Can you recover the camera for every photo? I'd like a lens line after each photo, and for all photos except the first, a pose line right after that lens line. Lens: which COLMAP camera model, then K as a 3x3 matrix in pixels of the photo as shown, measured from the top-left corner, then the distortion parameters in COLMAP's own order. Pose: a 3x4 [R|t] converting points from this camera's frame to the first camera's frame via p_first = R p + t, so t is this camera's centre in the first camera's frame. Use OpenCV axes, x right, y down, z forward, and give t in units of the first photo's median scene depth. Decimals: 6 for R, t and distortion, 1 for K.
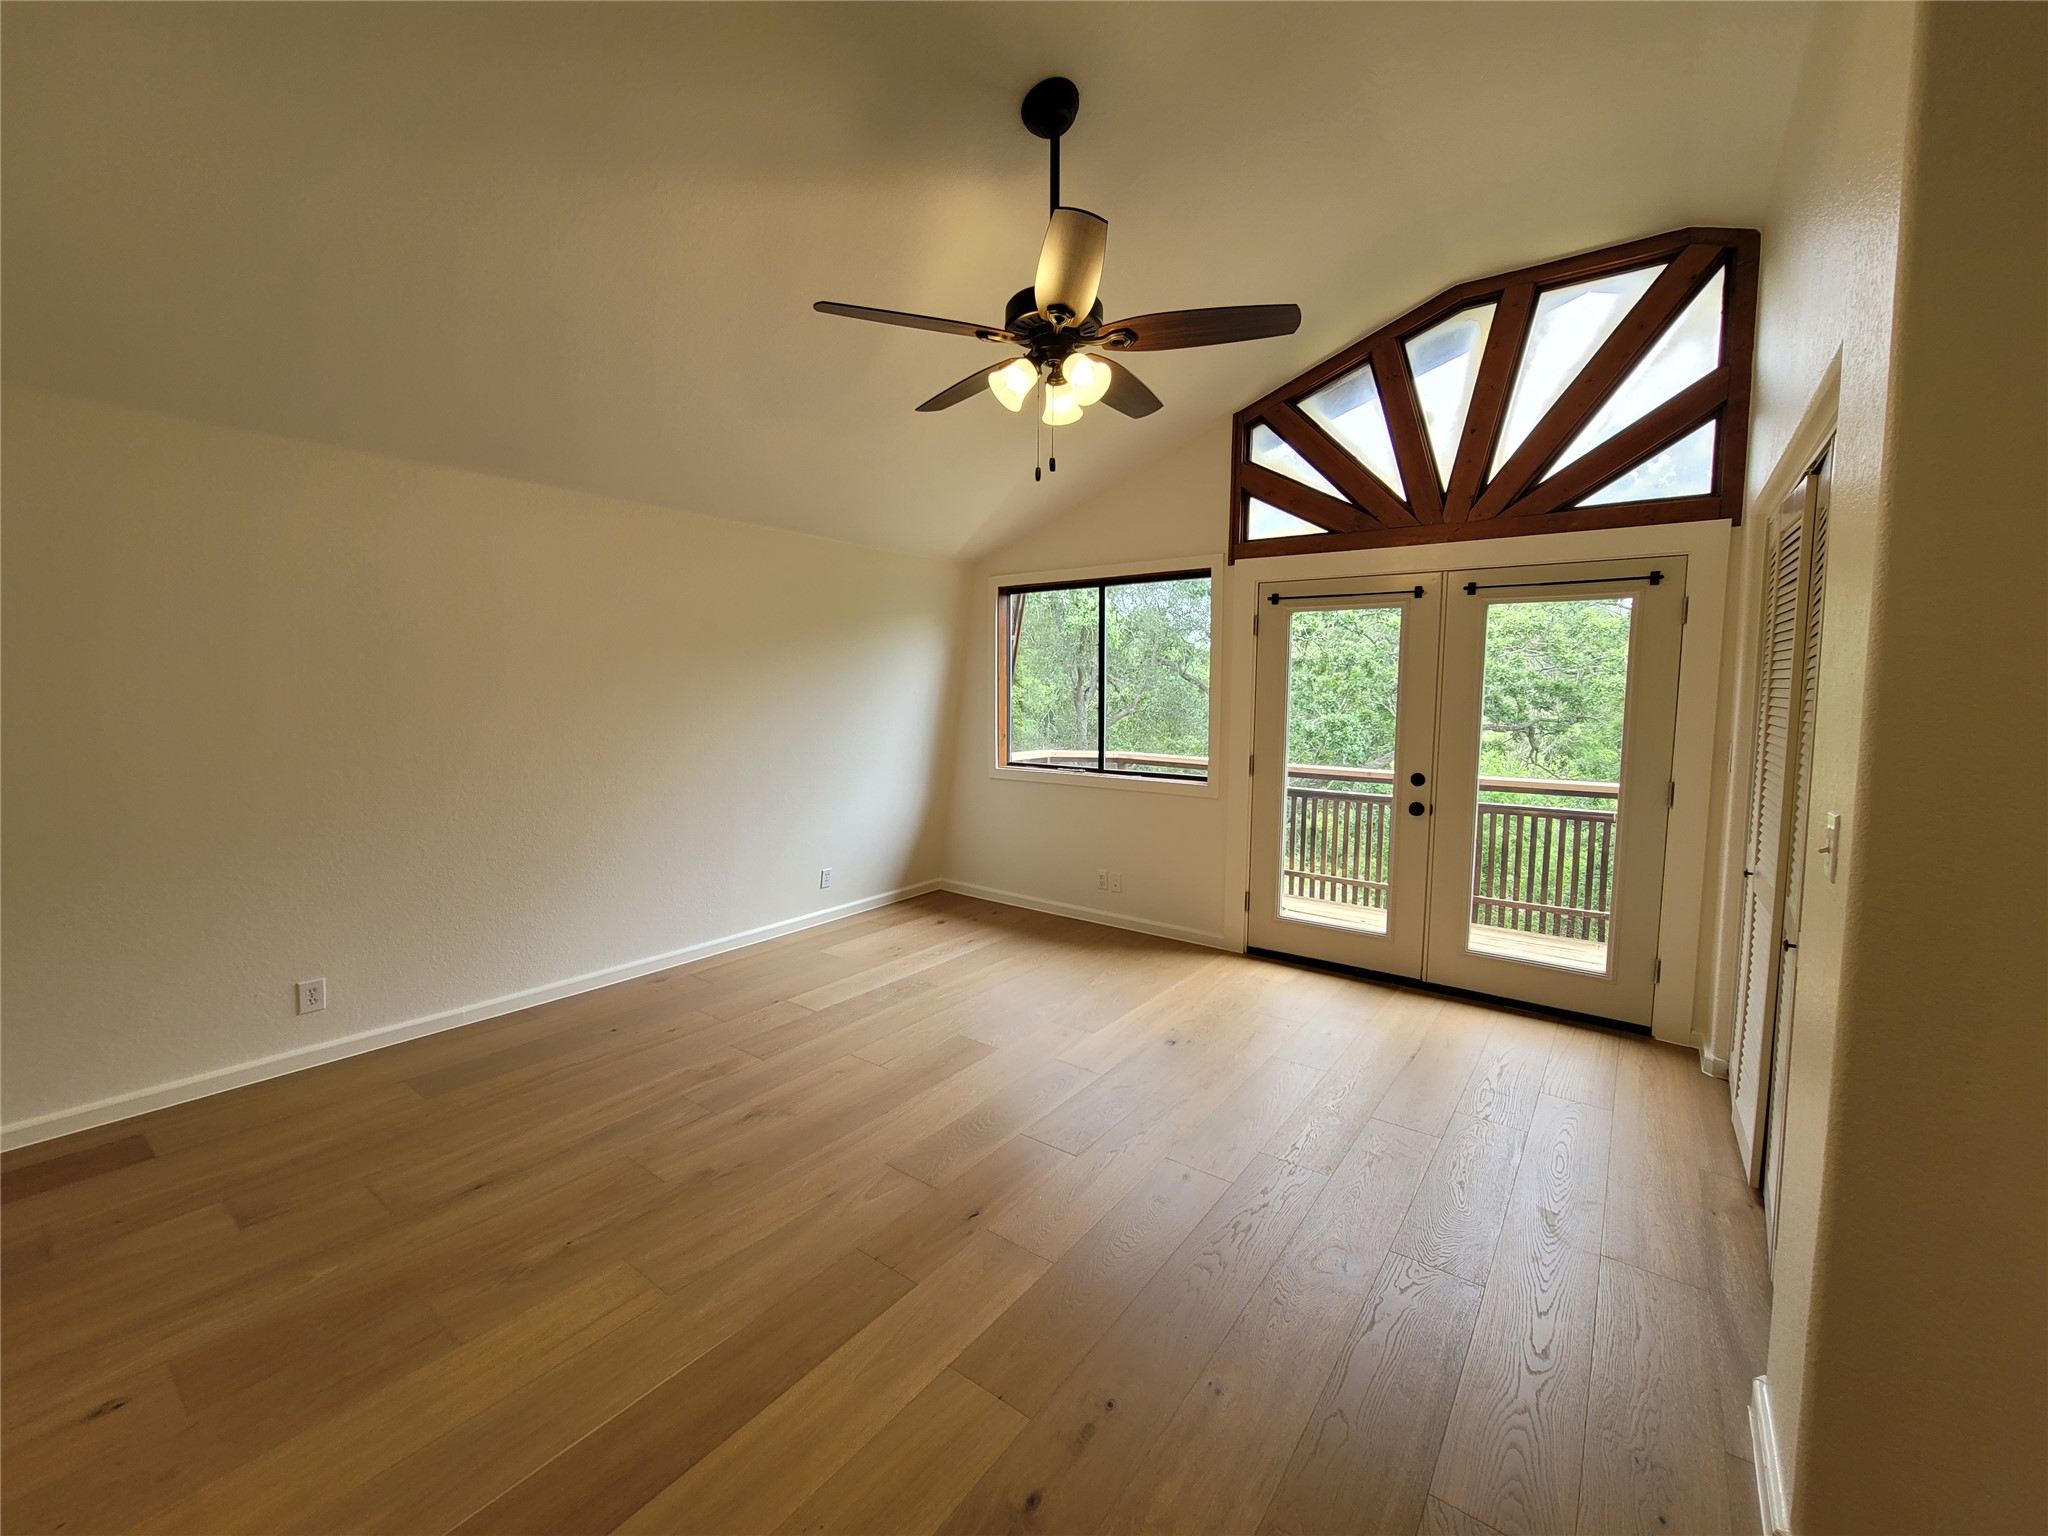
lens RADIAL K [[839.6, 0, 1021.0], [0, 839.6, 758.4], [0, 0, 1]] dist [-0.010435, 0.003347]
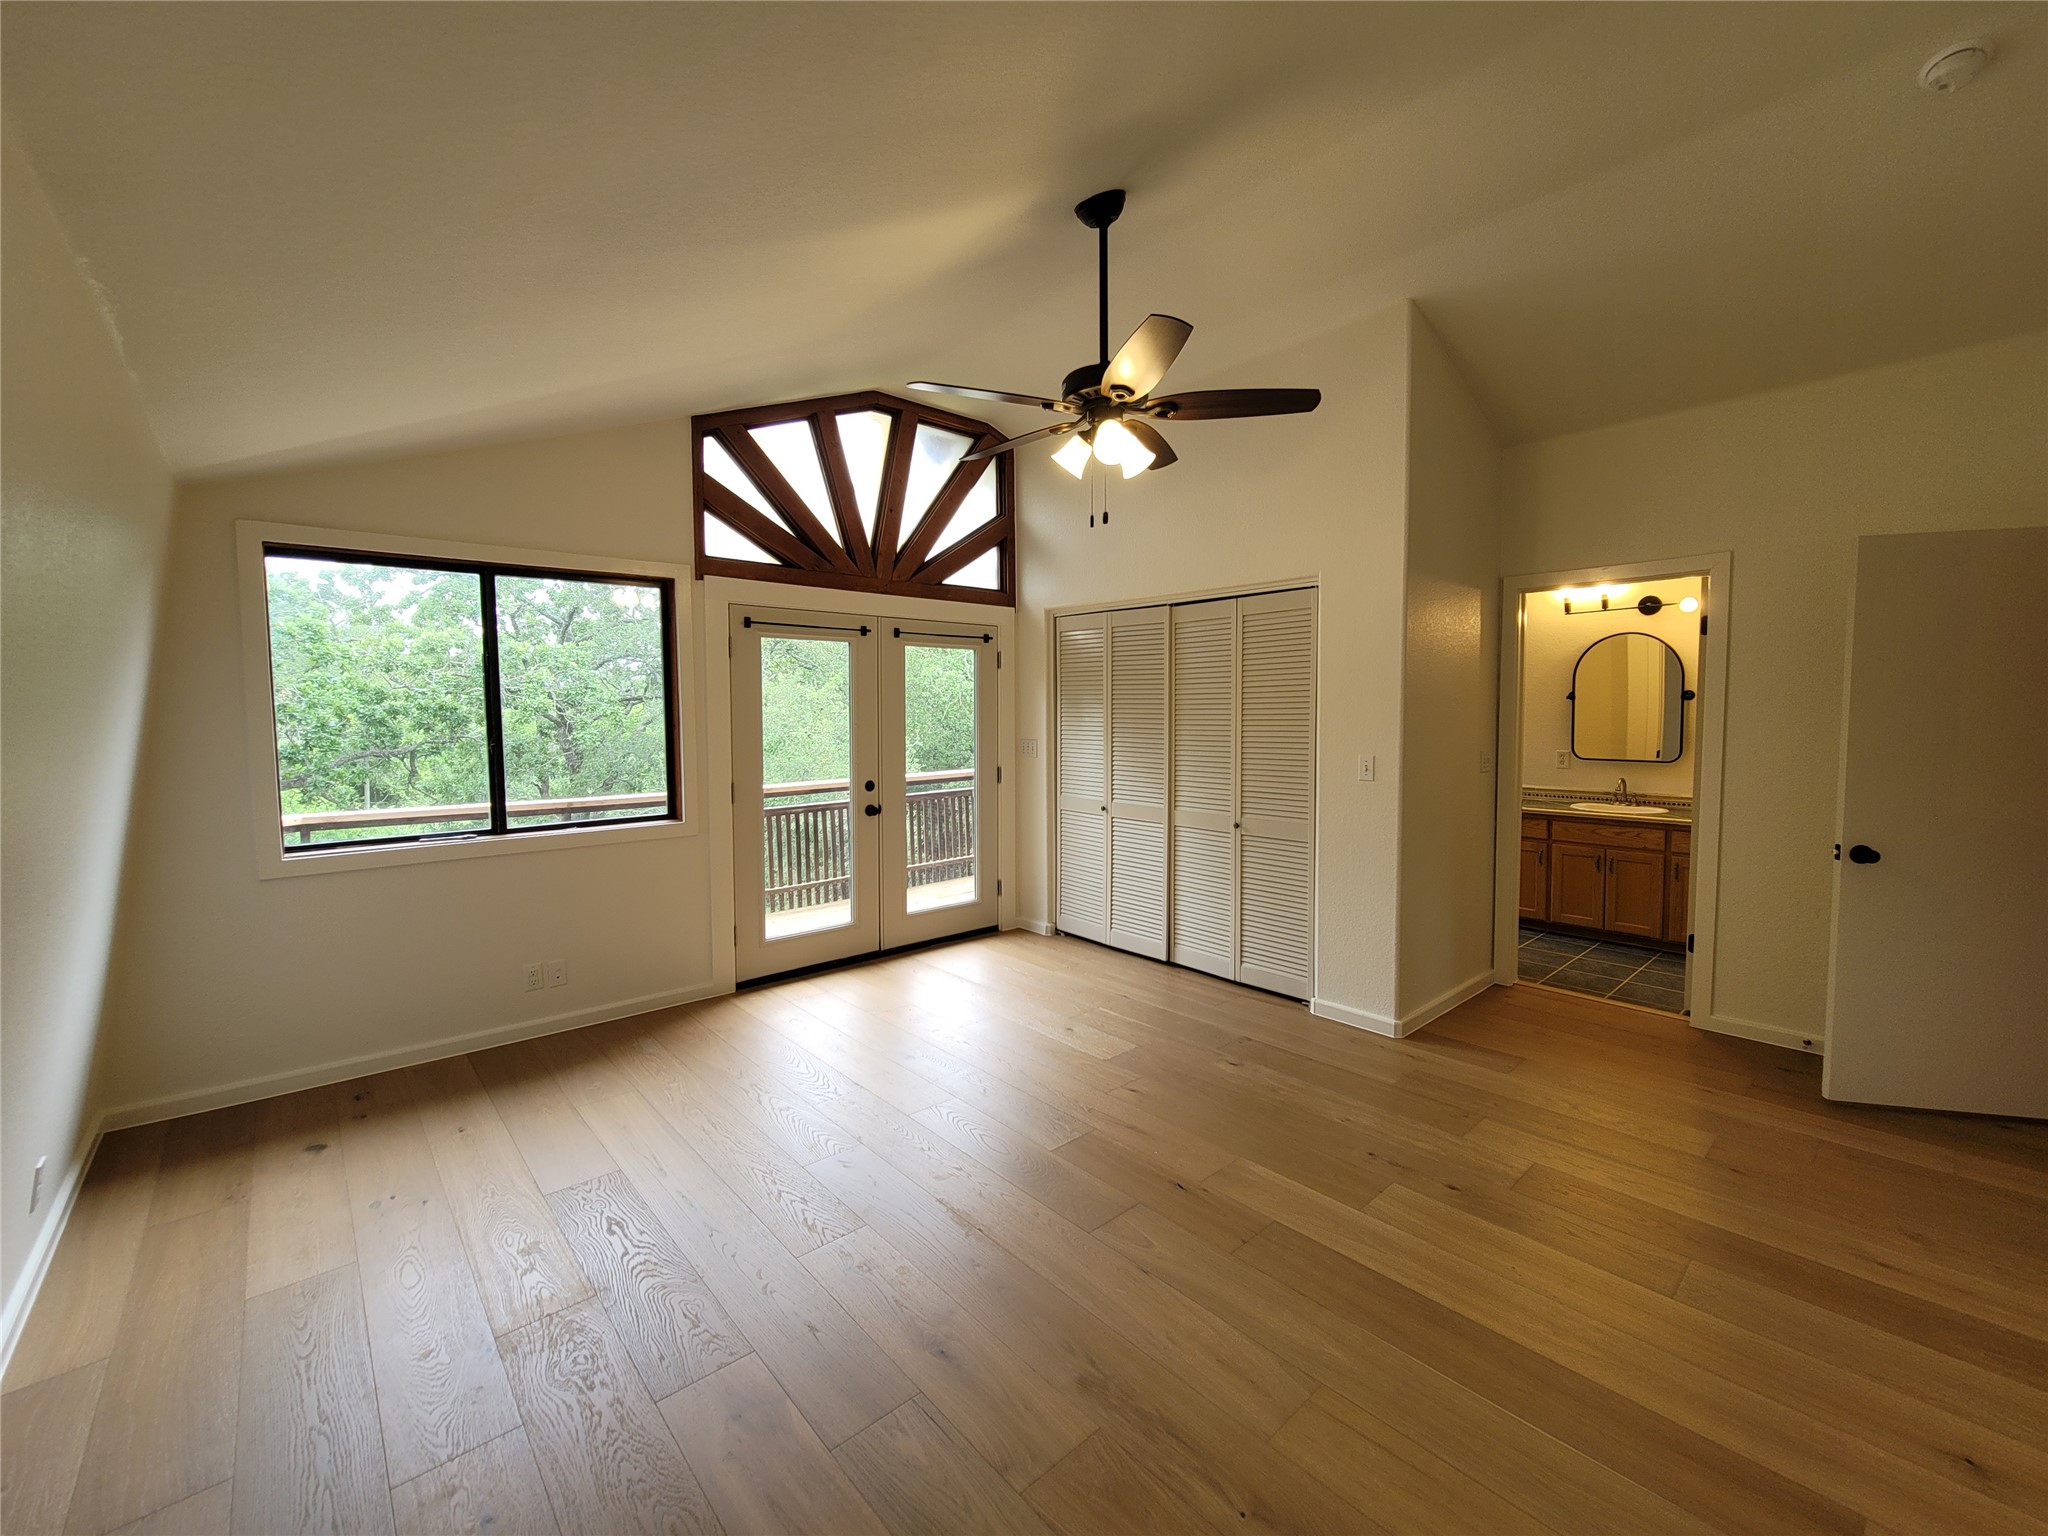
lens RADIAL K [[841.8, 0, 1022.0], [0, 841.8, 755.8], [0, 0, 1]] dist [-0.001553, -0.001007]
pose [[0.197427, -0.064373, 0.978202, -0.612626], [0.089560, 0.994853, 0.047394, -0.051201], [-0.976218, 0.078251, 0.202177, 0.494449]]
